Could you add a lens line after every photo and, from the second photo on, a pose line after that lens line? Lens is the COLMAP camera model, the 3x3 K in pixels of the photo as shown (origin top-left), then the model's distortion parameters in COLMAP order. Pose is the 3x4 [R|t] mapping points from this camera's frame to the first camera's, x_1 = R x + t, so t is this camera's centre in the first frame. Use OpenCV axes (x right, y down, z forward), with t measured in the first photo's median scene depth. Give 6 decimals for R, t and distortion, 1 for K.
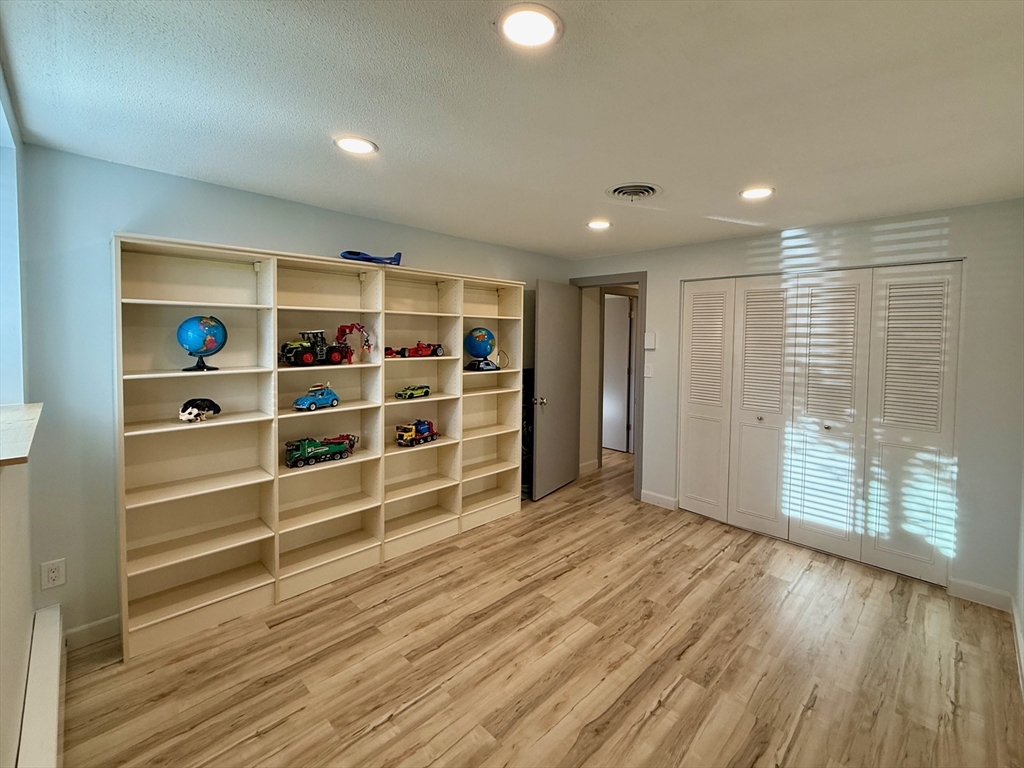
lens RADIAL K [[447.5, 0, 543.8], [0, 447.5, 352.0], [0, 0, 1]] dist [0.000888, -0.000106]
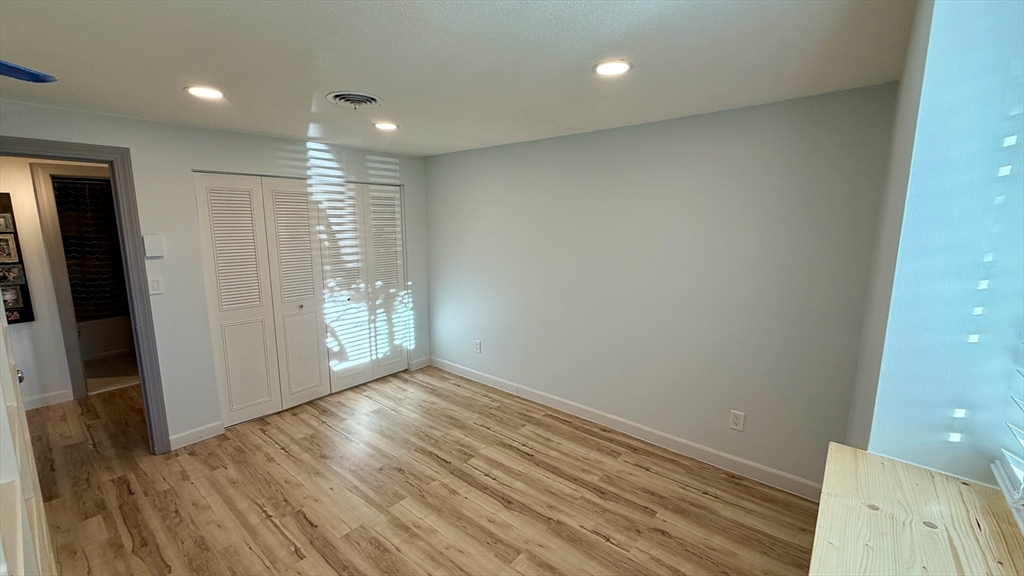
lens RADIAL K [[416.9, 0, 512.8], [0, 416.9, 282.7], [0, 0, 1]] dist [-0.000590, -0.000087]
pose [[-0.057074, -0.166590, 0.984373, -0.677439], [0.035323, 0.985026, 0.168749, -0.082108], [-0.997745, 0.044402, -0.050335, 0.595682]]
